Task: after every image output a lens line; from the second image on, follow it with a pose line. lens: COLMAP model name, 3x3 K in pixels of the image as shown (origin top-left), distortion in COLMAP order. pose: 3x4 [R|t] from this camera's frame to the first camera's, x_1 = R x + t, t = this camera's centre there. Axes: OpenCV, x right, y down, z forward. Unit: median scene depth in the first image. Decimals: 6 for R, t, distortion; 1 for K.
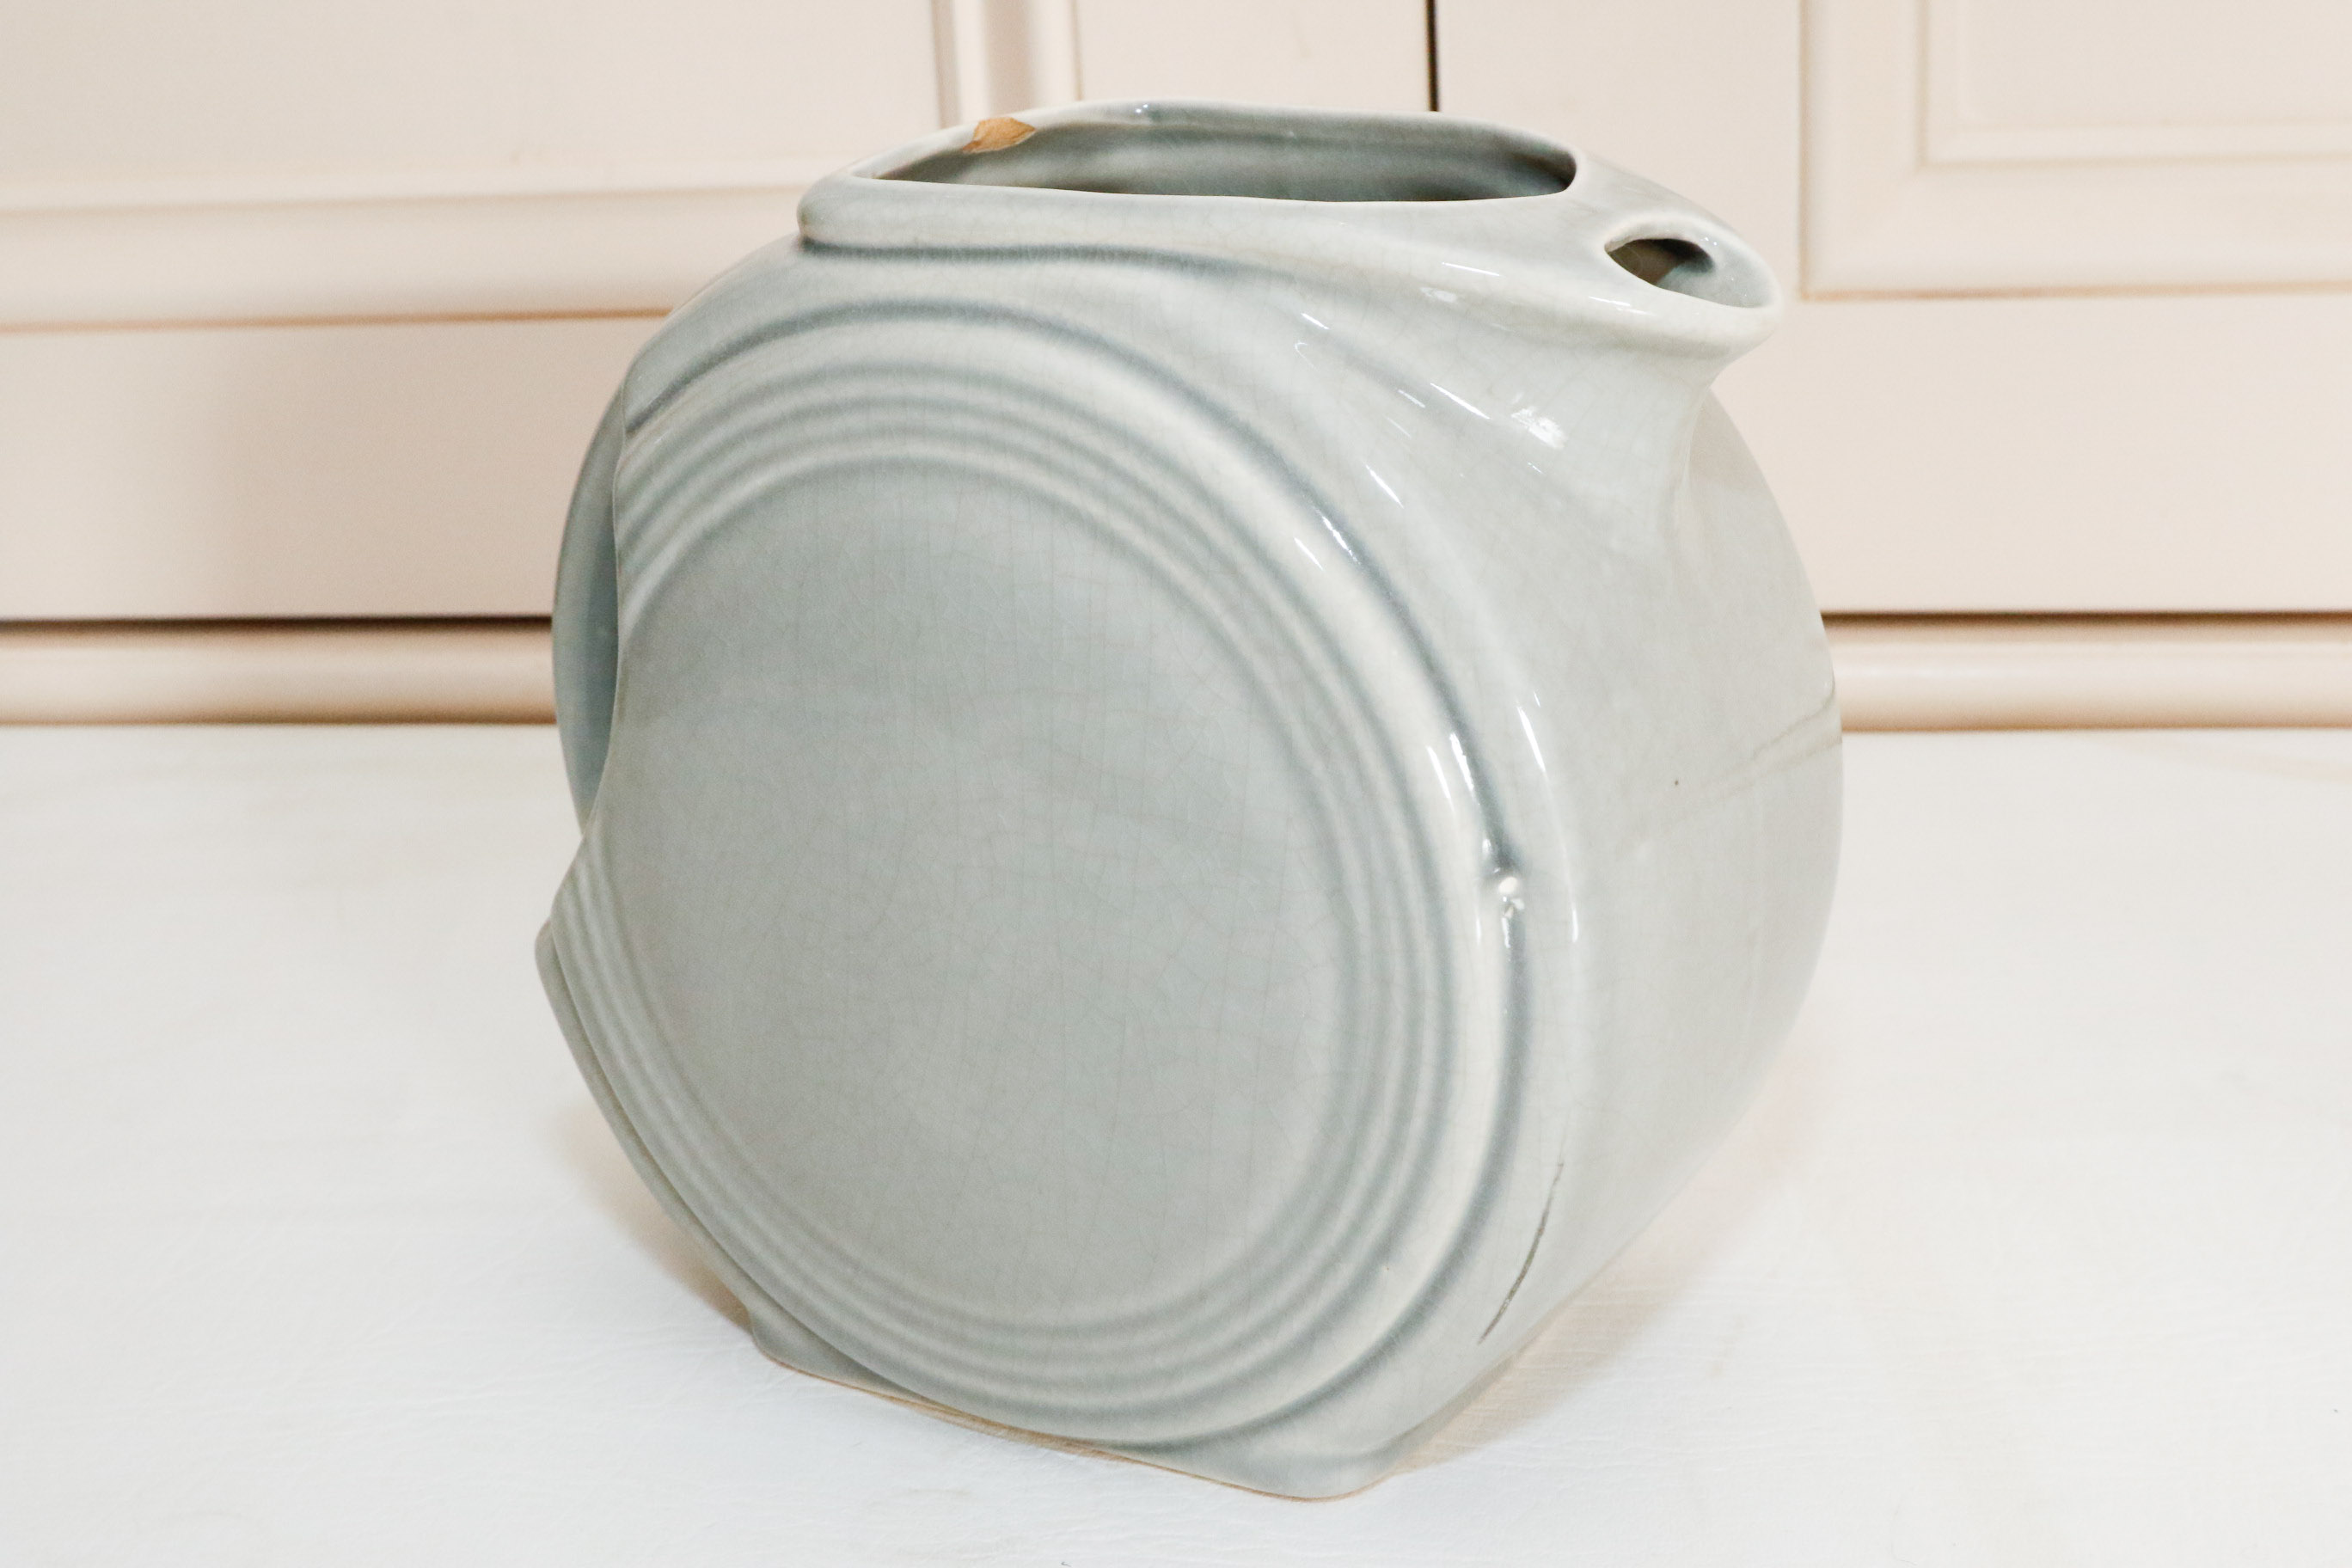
lens RADIAL K [[3273.2, 0, 1176.0], [0, 3273.2, 784.0], [0, 0, 1]] dist [-0.005784, -0.005612]
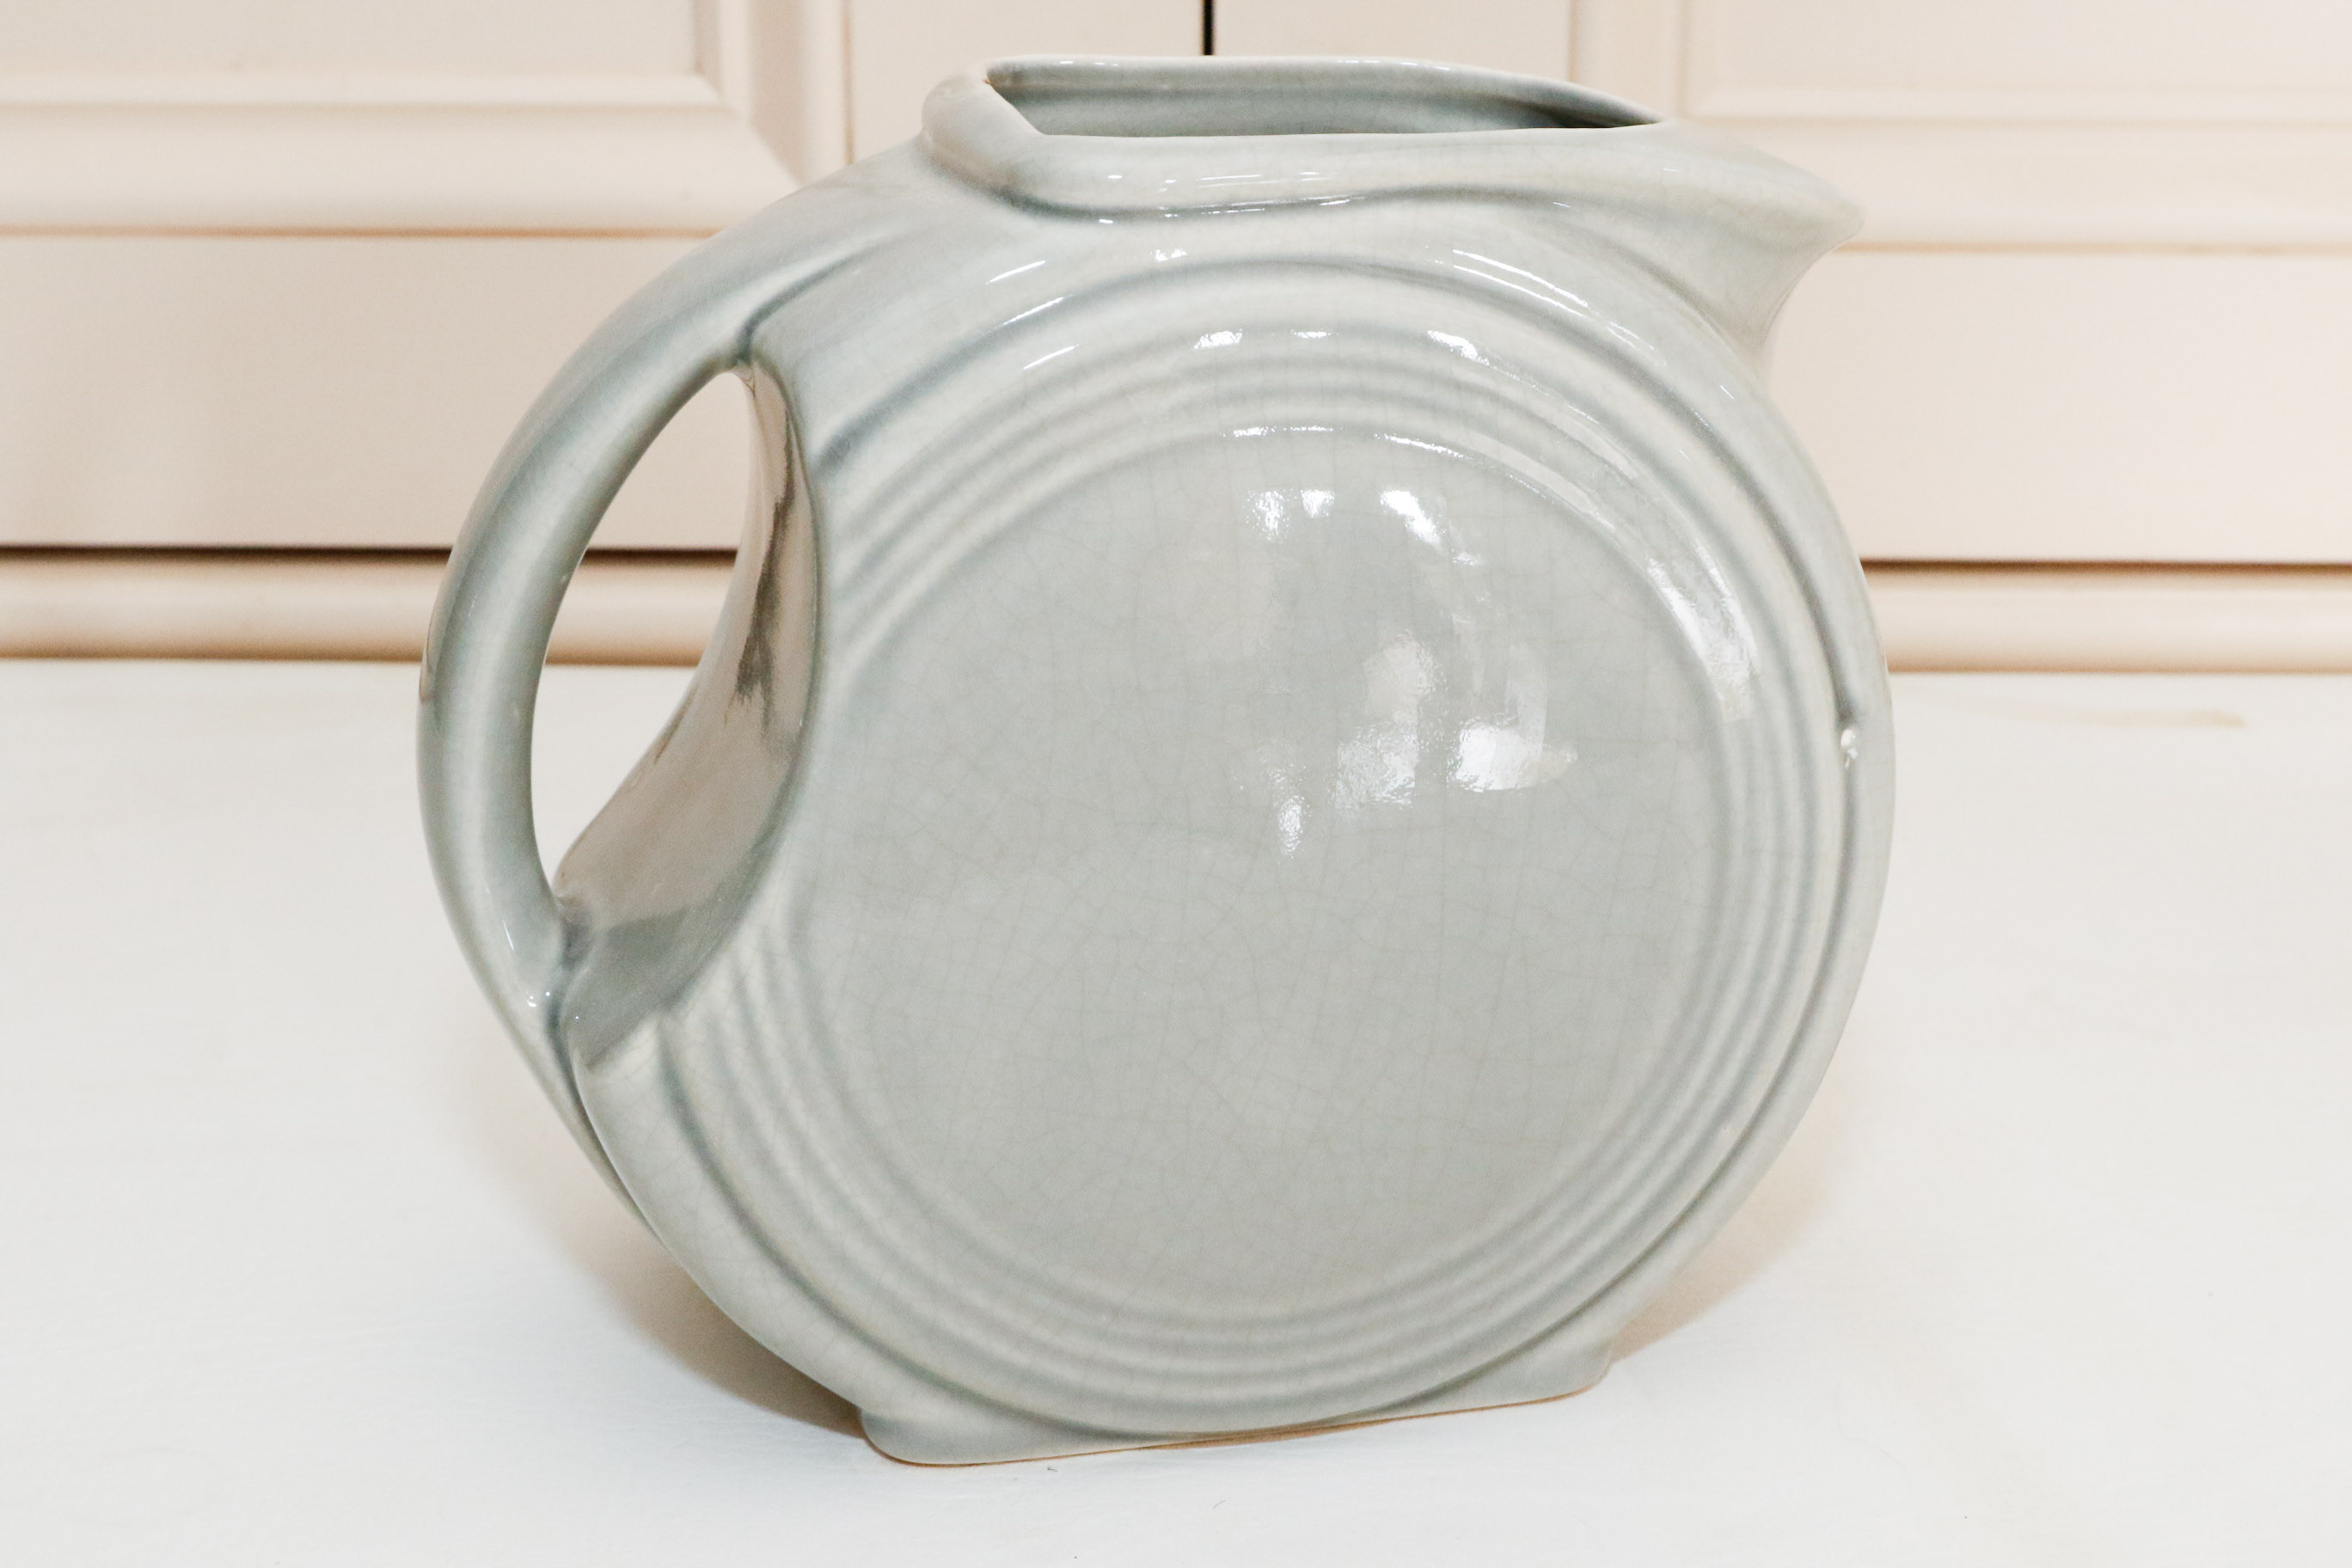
lens RADIAL K [[3579.7, 0, 1176.0], [0, 3579.7, 784.0], [0, 0, 1]] dist [-0.018831, -0.004282]
pose [[0.716875, -0.175065, 0.674865, -0.834139], [0.182039, 0.981384, 0.061207, -0.065213], [-0.673017, 0.078974, 0.735398, 0.260203]]
